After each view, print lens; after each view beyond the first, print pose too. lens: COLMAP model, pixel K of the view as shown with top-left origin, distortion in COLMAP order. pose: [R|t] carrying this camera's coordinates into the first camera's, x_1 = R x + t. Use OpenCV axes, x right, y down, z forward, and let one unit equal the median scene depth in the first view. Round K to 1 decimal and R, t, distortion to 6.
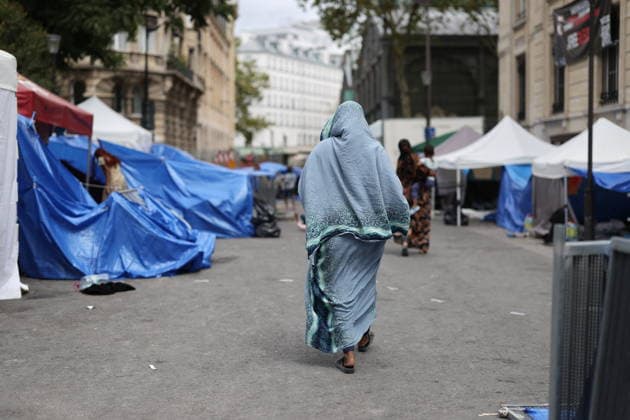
lens RADIAL K [[912.0, 0, 315.0], [0, 912.0, 210.0], [0, 0, 1]] dist [-0.136515, 0.501937]
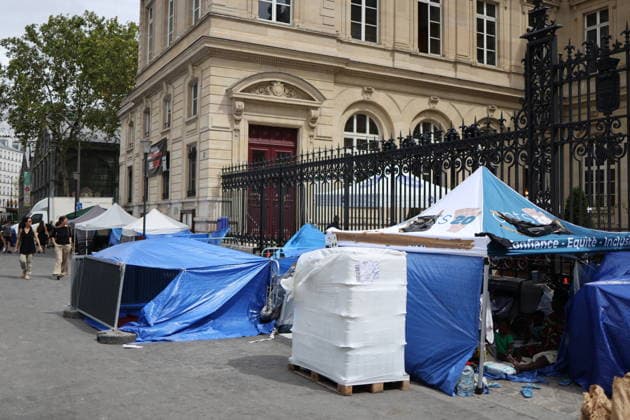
lens RADIAL K [[634.7, 0, 313.8], [0, 634.7, 199.4], [0, 0, 1]] dist [-0.058637, 0.011993]
pose [[0.892522, 0.036966, 0.449487, -0.005887], [0.002411, 0.996230, -0.086716, 0.002558], [-0.450998, 0.078480, 0.889068, -0.163506]]
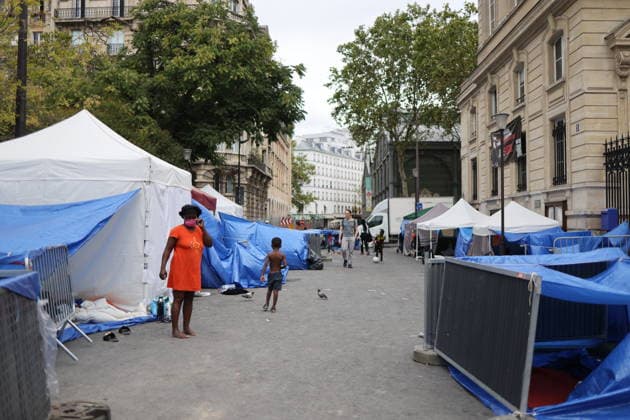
lens RADIAL K [[634.7, 0, 313.8], [0, 634.7, 199.4], [0, 0, 1]] dist [-0.058637, 0.011993]
pose [[0.998721, 0.002636, -0.050487, 0.001234], [-0.007258, 0.995771, -0.091588, 0.002414], [0.050033, 0.091837, 0.994516, -0.066192]]
